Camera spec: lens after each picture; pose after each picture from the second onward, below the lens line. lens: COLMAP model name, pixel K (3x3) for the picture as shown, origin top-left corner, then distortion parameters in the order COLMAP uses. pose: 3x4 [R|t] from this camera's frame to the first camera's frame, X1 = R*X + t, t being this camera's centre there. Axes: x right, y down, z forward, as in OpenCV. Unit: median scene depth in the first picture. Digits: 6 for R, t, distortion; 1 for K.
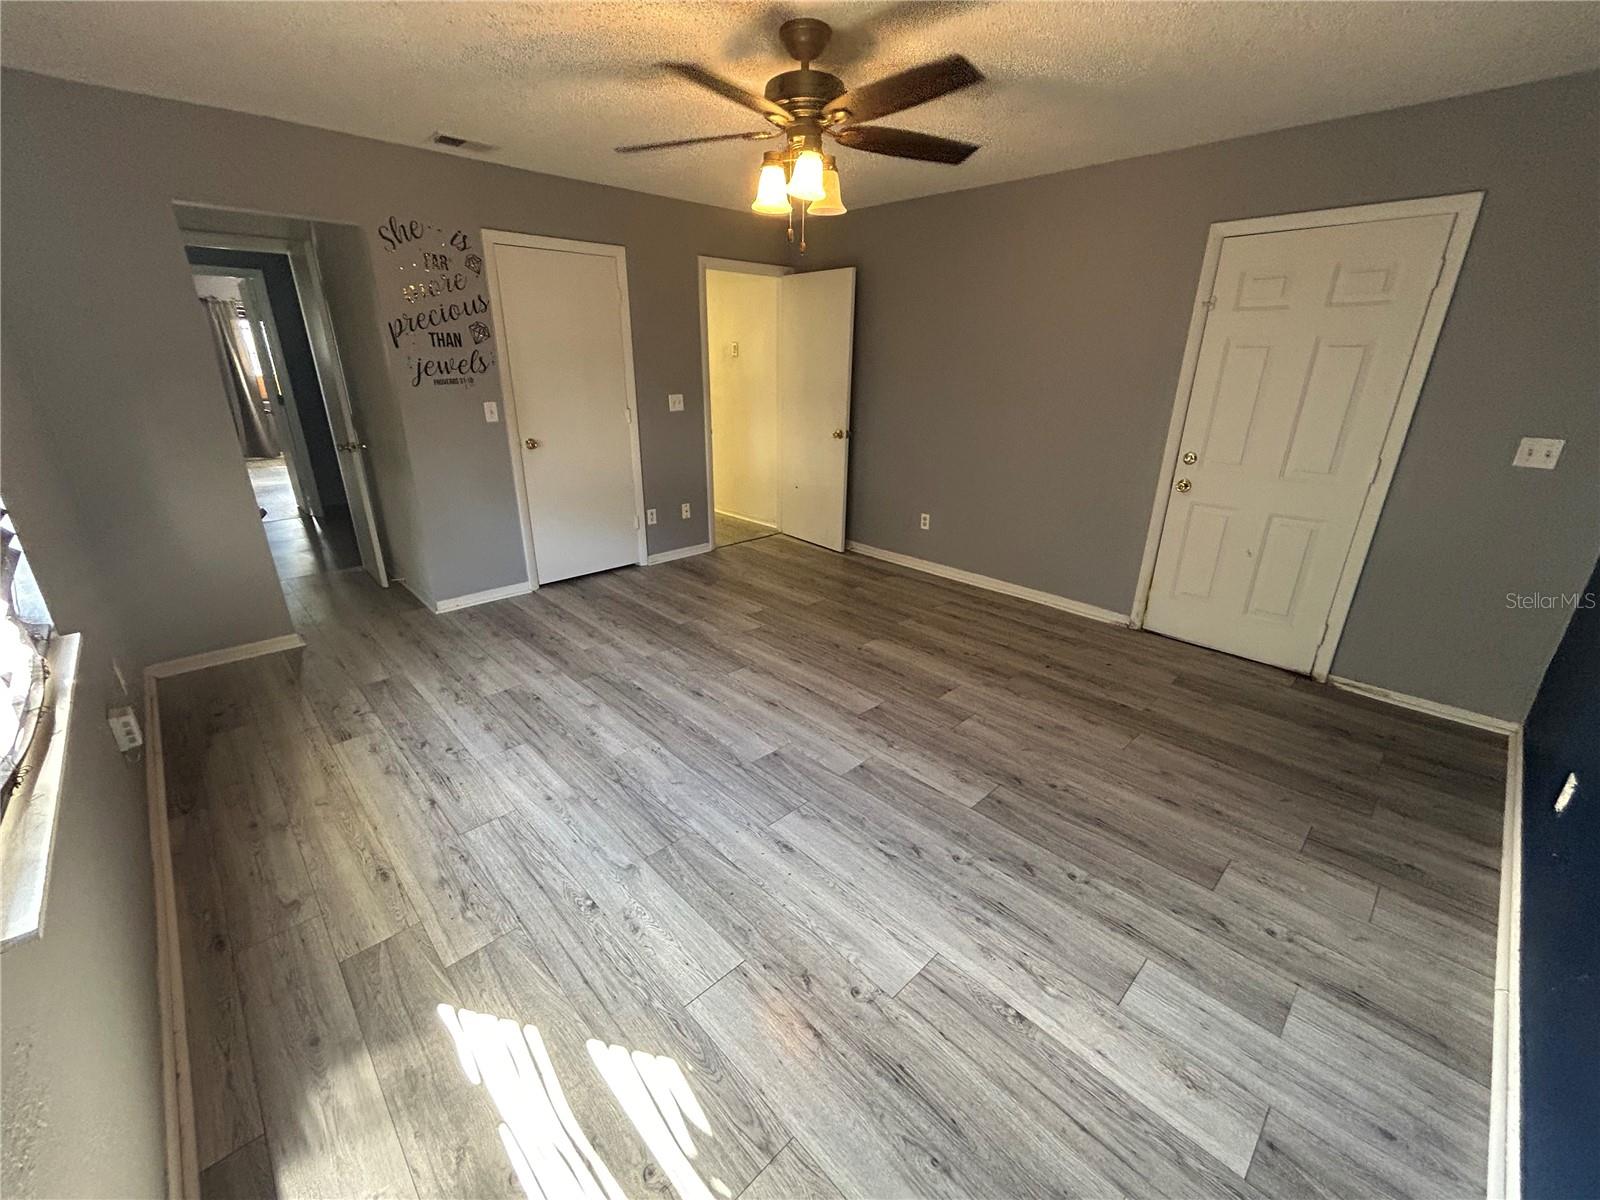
lens RADIAL K [[654.2, 0, 799.1], [0, 654.2, 601.1], [0, 0, 1]] dist [0.001038, 0.000362]
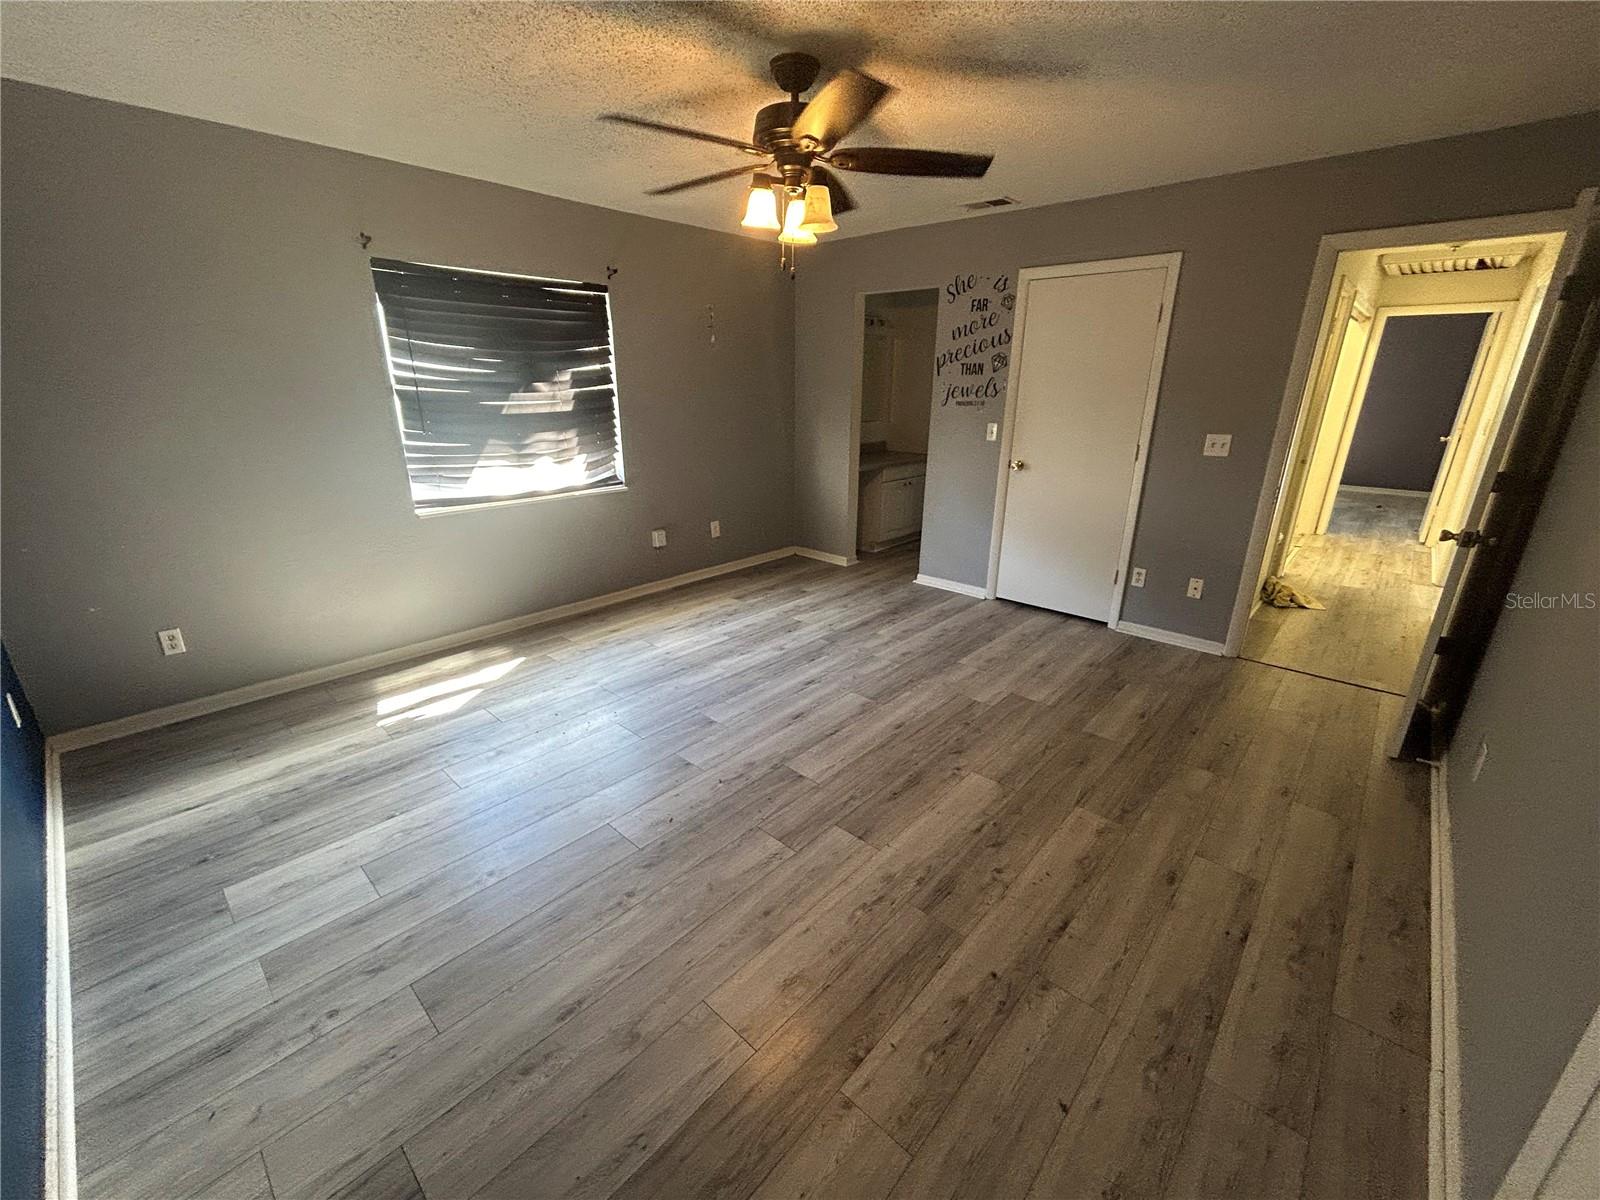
lens RADIAL K [[654.2, 0, 789.9], [0, 654.2, 603.6], [0, 0, 1]] dist [0.001038, 0.000362]
pose [[0.055055, 0.315717, -0.947255, 0.920406], [-0.355659, 0.892670, 0.276852, -0.294630], [0.932993, 0.321658, 0.161434, 0.814599]]
